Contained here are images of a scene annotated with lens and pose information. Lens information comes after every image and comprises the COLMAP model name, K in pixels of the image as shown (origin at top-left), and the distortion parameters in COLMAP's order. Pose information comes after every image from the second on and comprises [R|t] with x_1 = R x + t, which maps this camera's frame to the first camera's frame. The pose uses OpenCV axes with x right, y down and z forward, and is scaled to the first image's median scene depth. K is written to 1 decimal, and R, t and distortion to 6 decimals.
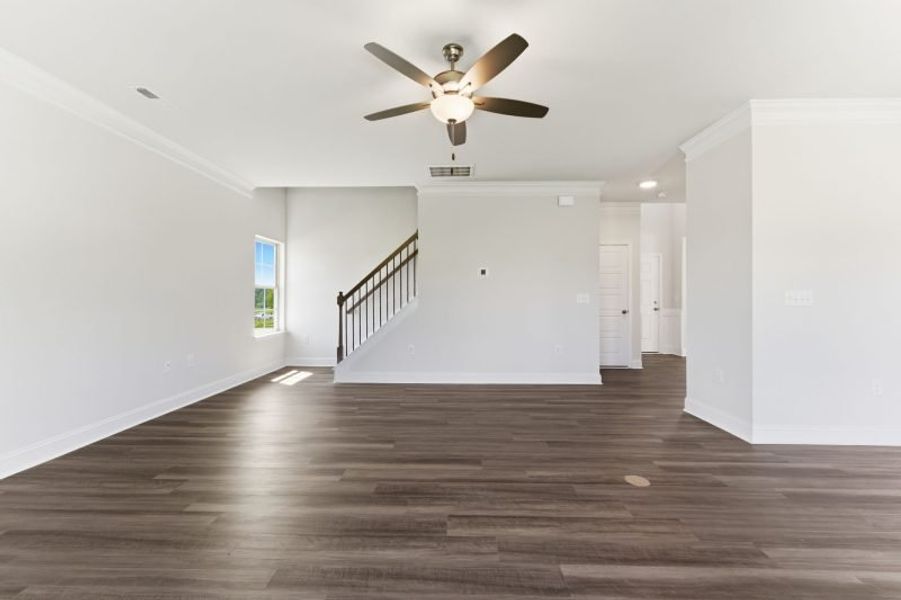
lens RADIAL K [[377.2, 0, 452.4], [0, 377.2, 289.4], [0, 0, 1]] dist [0.000048, 0.000107]
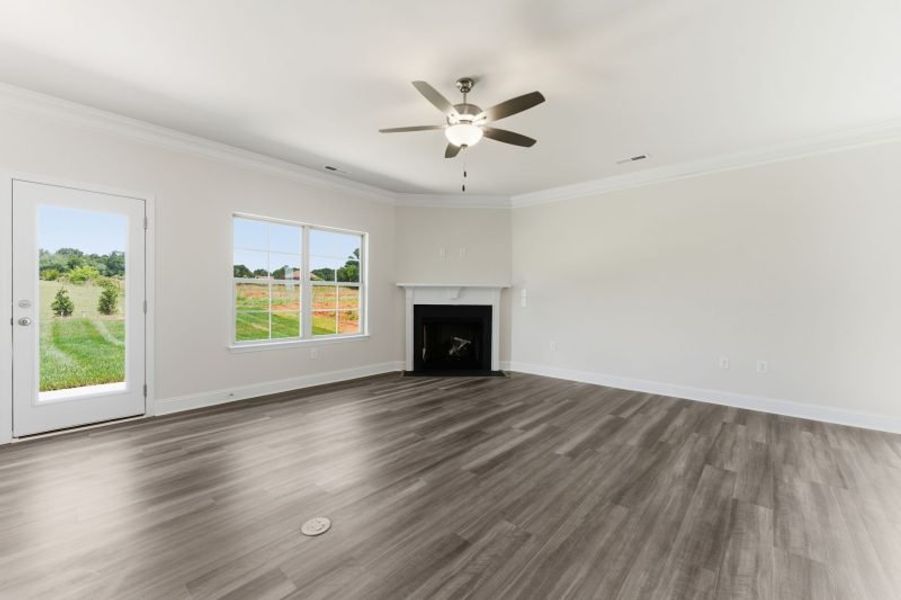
lens RADIAL K [[367.0, 0, 450.5], [0, 367.0, 300.0], [0, 0, 1]] dist [0.001435, 0.000598]
pose [[-0.645162, 0.003874, -0.764036, 0.955848], [0.008729, 0.999959, -0.002301, 0.029936], [0.763996, -0.008154, -0.645170, 1.822010]]
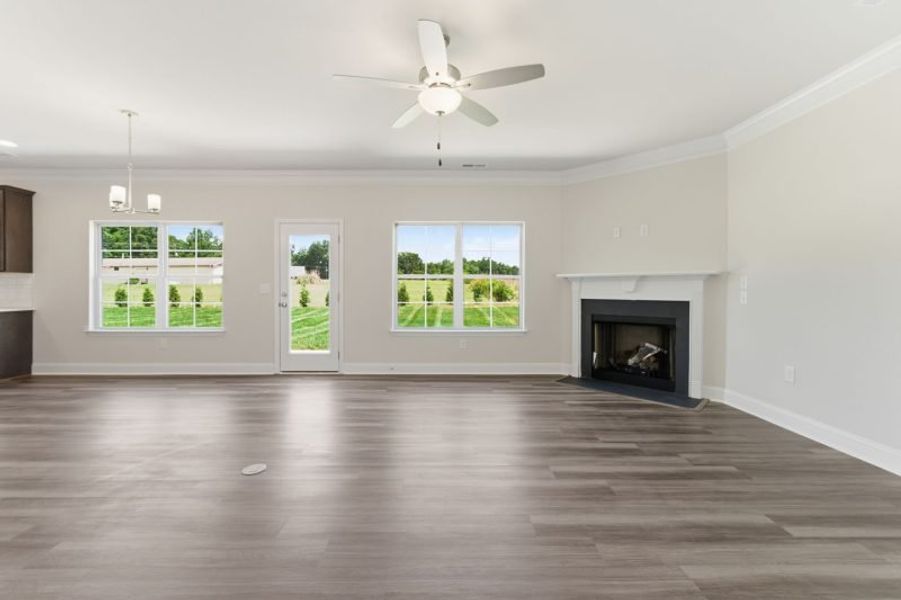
lens RADIAL K [[377.2, 0, 452.4], [0, 377.2, 289.4], [0, 0, 1]] dist [0.000048, 0.000107]
pose [[-0.999480, -0.000620, -0.032226, -0.001470], [0.000017, 0.999805, -0.019771, 0.043028], [0.032232, -0.019761, -0.999285, 2.149485]]
